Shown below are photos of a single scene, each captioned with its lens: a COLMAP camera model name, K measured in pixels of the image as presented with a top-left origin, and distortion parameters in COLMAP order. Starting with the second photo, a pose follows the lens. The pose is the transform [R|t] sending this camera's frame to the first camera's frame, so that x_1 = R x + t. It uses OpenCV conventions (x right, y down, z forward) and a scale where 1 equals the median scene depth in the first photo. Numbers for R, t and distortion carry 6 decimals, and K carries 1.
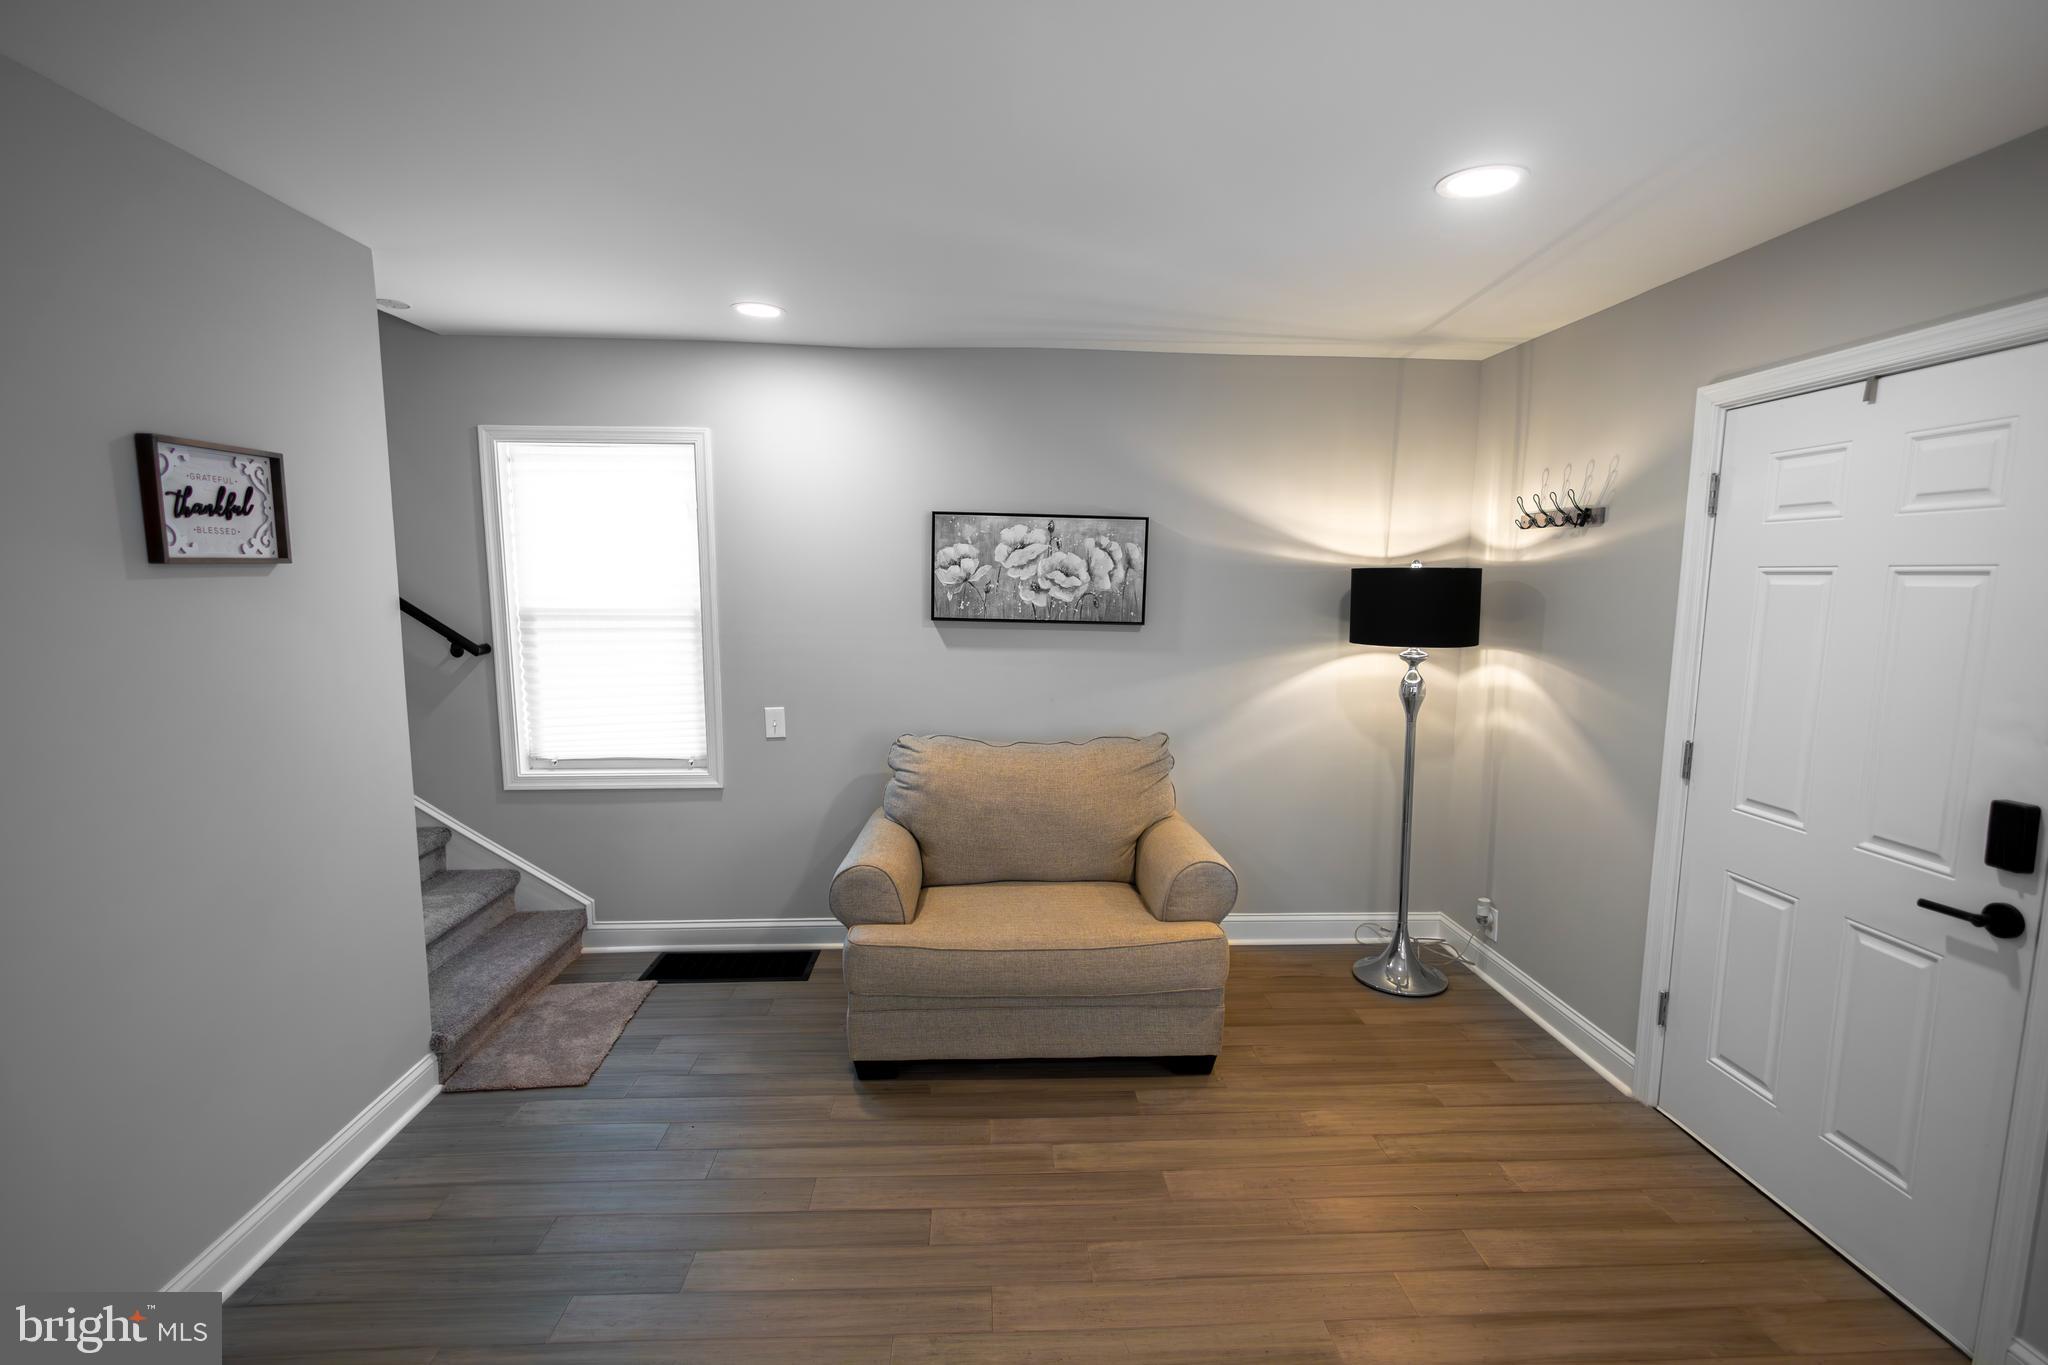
lens RADIAL K [[941.2, 0, 1018.7], [0, 941.2, 686.9], [0, 0, 1]] dist [0.007772, -0.000584]
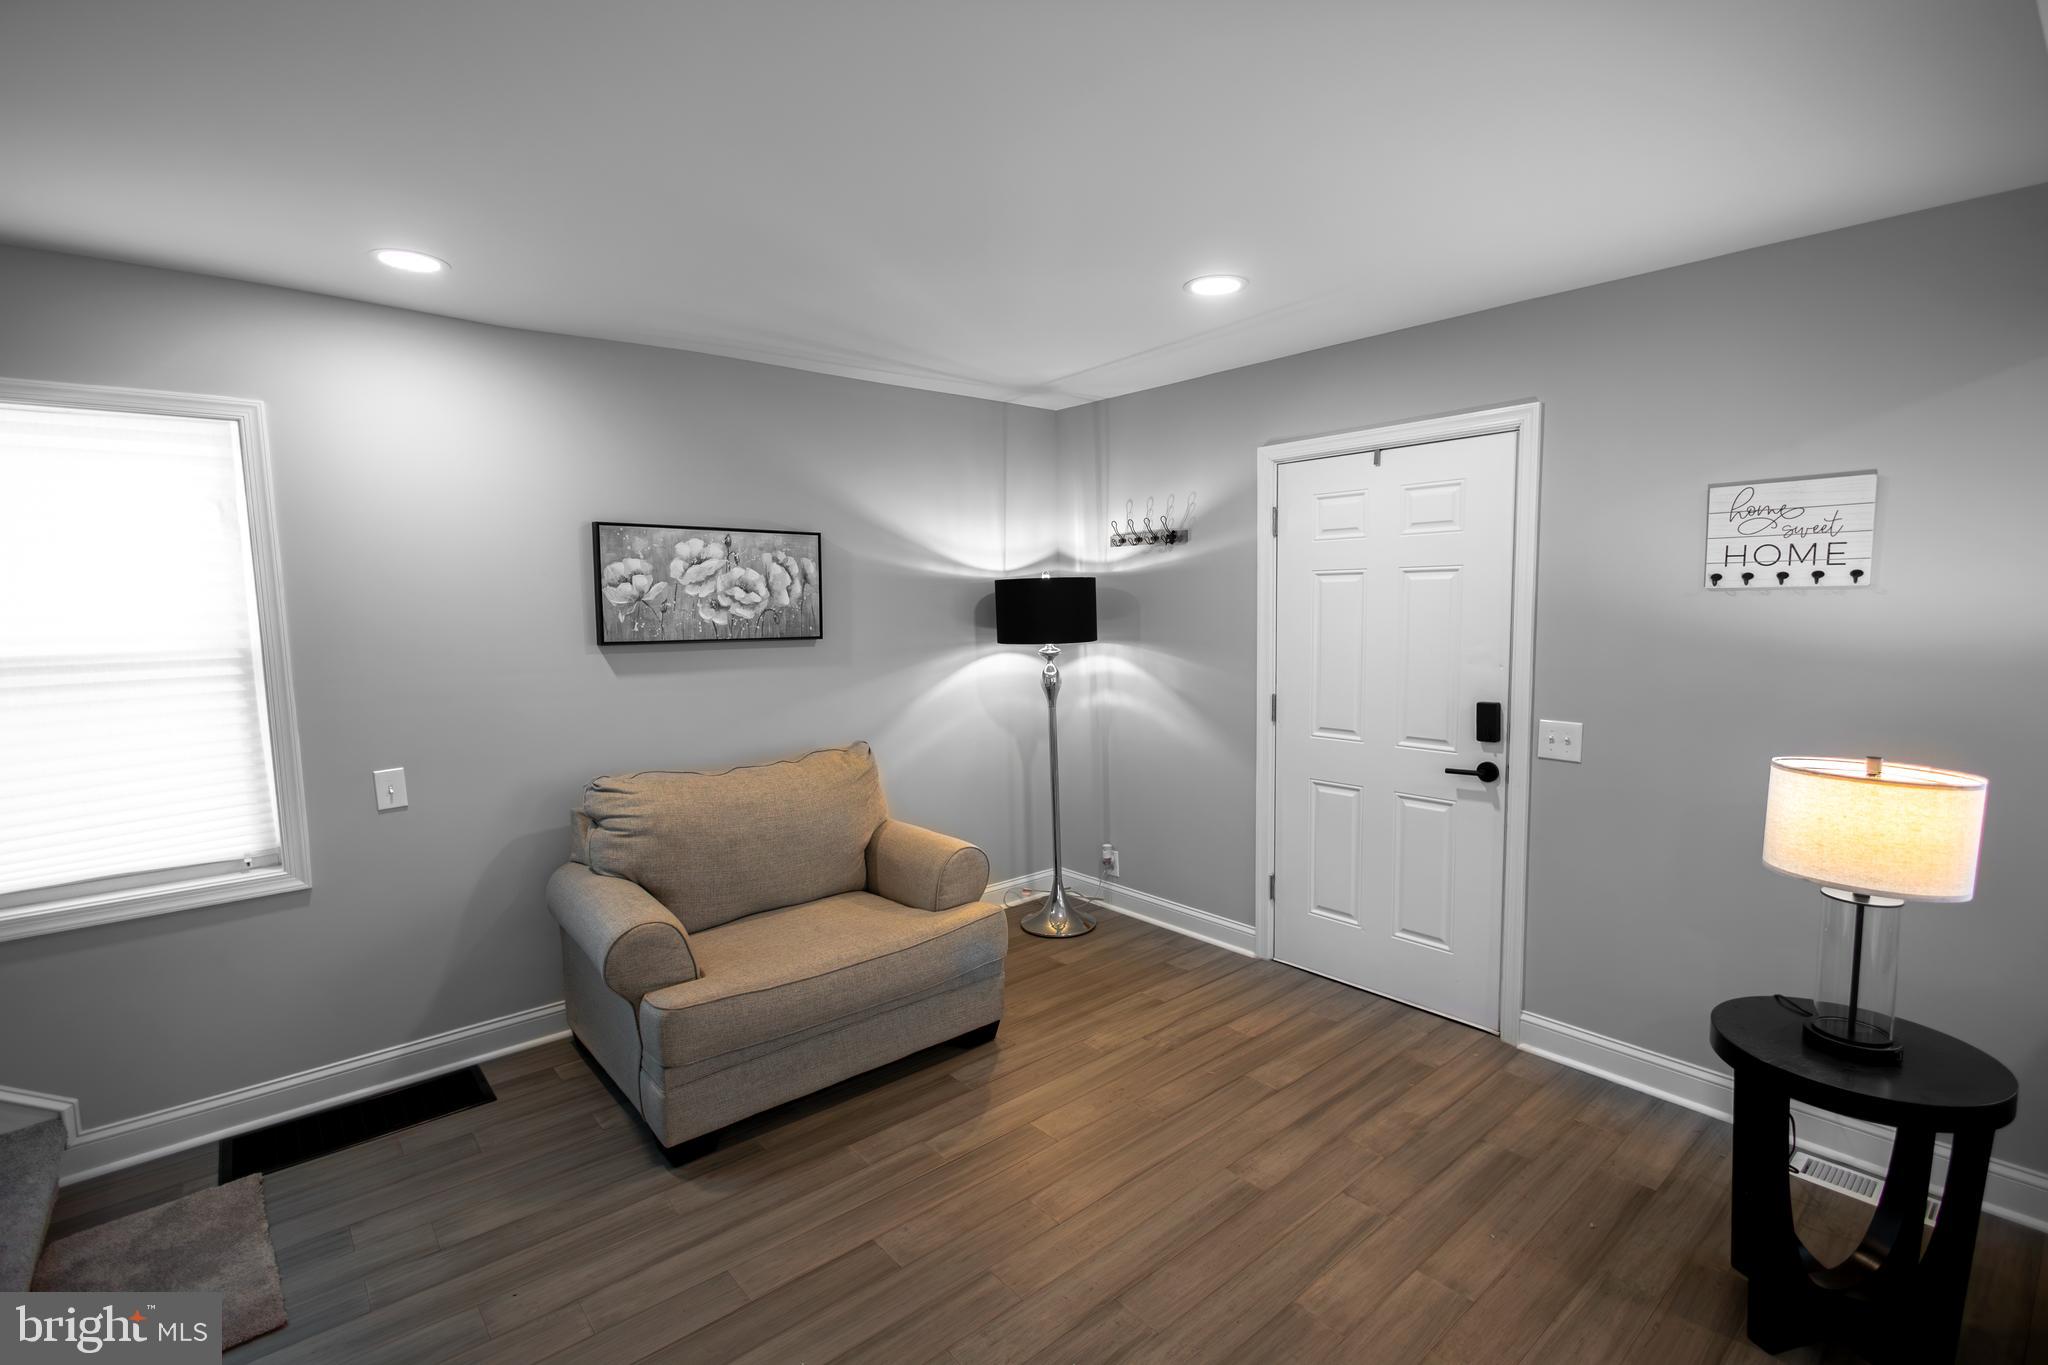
lens RADIAL K [[941.2, 0, 1018.7], [0, 941.2, 686.9], [0, 0, 1]] dist [0.007772, -0.000584]
pose [[0.795127, -0.081681, 0.600917, -0.385386], [0.098014, 0.995169, 0.005579, 0.000805], [-0.598470, 0.054462, 0.799292, 0.083571]]
